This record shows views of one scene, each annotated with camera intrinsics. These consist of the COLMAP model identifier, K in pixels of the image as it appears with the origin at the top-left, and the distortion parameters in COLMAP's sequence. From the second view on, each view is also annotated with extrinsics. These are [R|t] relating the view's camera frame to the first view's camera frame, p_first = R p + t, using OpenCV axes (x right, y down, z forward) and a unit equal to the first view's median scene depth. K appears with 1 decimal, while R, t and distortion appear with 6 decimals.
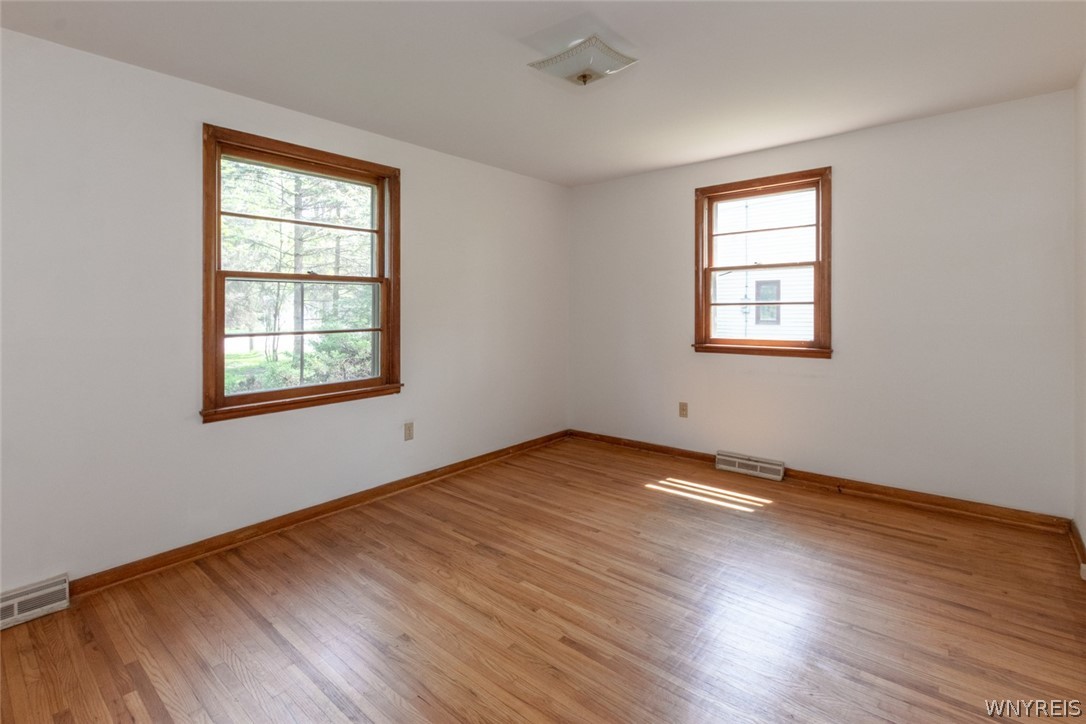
lens RADIAL K [[521.5, 0, 536.8], [0, 521.5, 300.8], [0, 0, 1]] dist [-0.000180, -0.000241]
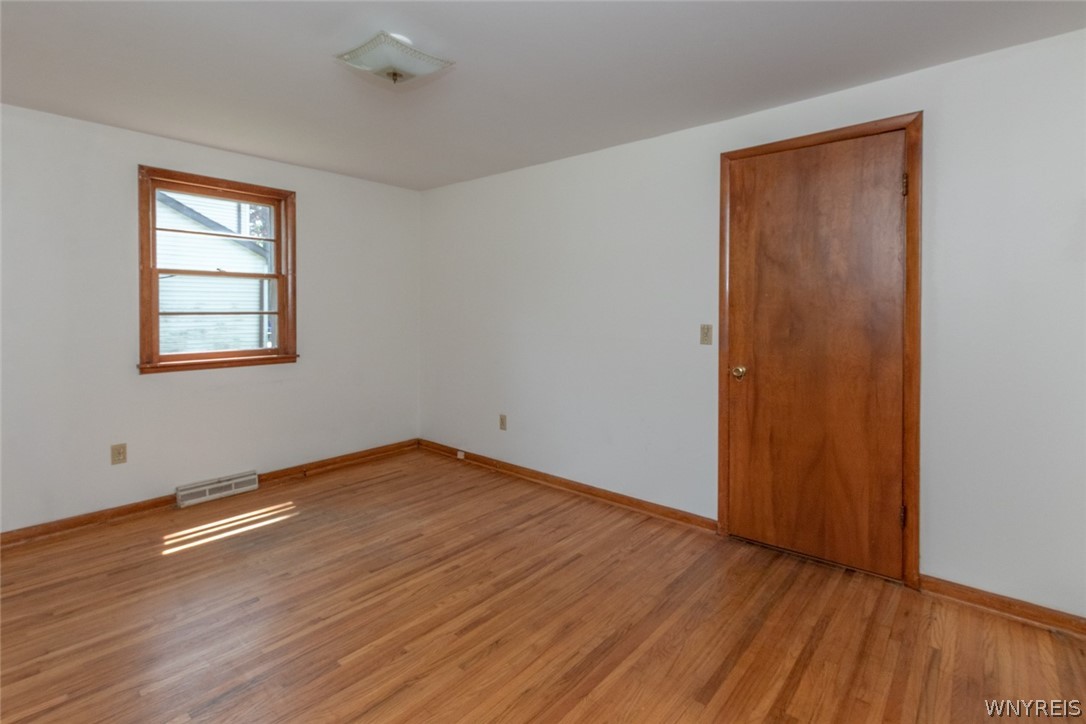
lens RADIAL K [[513.8, 0, 538.7], [0, 513.8, 315.7], [0, 0, 1]] dist [0.002127, -0.000116]
pose [[-0.000240, 0.001143, 0.999999, -0.724050], [-0.009810, 0.999951, -0.001145, 0.008422], [-0.999952, -0.009810, -0.000228, 0.627107]]
